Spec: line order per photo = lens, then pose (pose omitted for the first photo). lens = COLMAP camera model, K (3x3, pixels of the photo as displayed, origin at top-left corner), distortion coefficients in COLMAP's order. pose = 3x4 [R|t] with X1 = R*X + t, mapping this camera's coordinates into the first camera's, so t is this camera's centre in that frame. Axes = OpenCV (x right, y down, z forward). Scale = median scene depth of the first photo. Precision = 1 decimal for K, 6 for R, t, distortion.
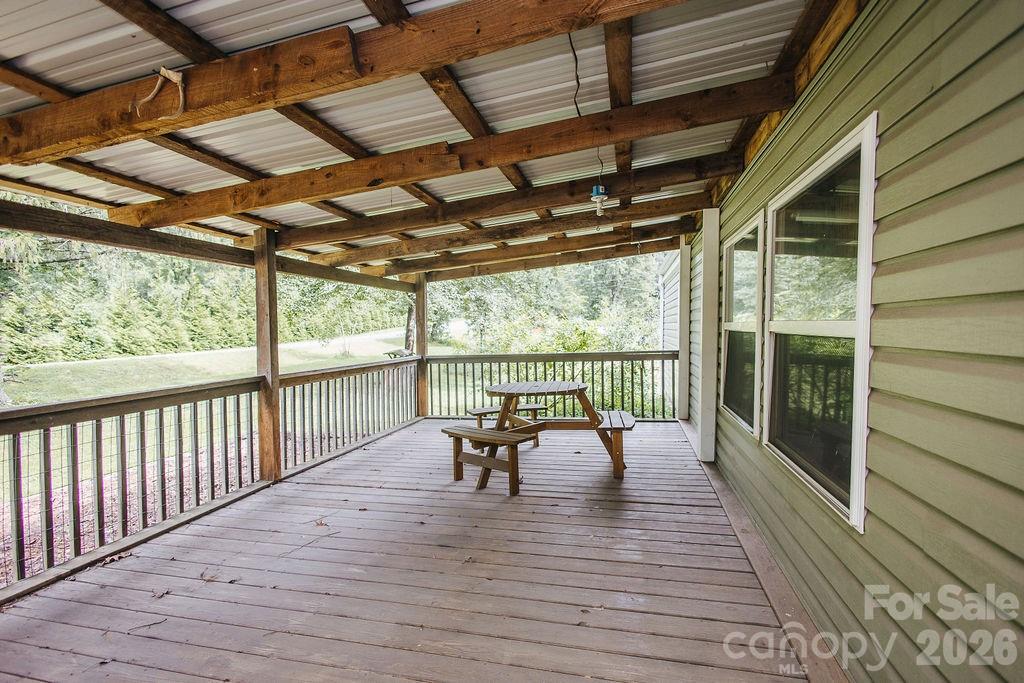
lens RADIAL K [[468.4, 0, 512.8], [0, 468.4, 340.7], [0, 0, 1]] dist [0.013252, -0.005265]
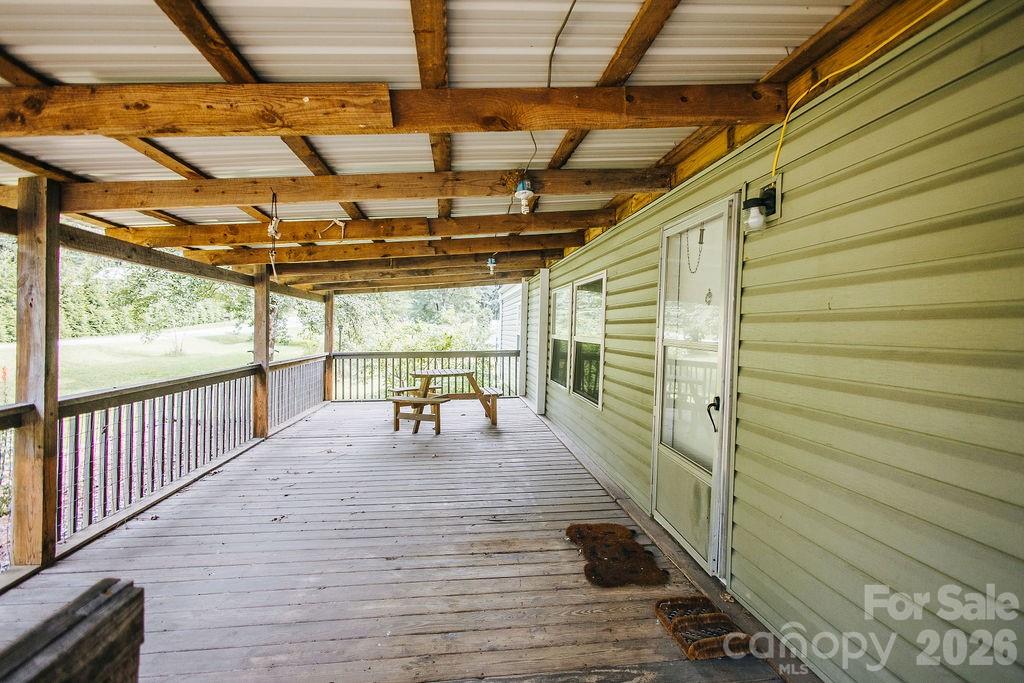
lens RADIAL K [[468.4, 0, 512.8], [0, 468.4, 340.7], [0, 0, 1]] dist [0.013252, -0.005265]
pose [[0.931759, 0.017486, 0.362657, -0.311874], [-0.016557, 0.999847, -0.005668, -0.001110], [-0.362700, -0.000723, 0.931906, -0.572797]]
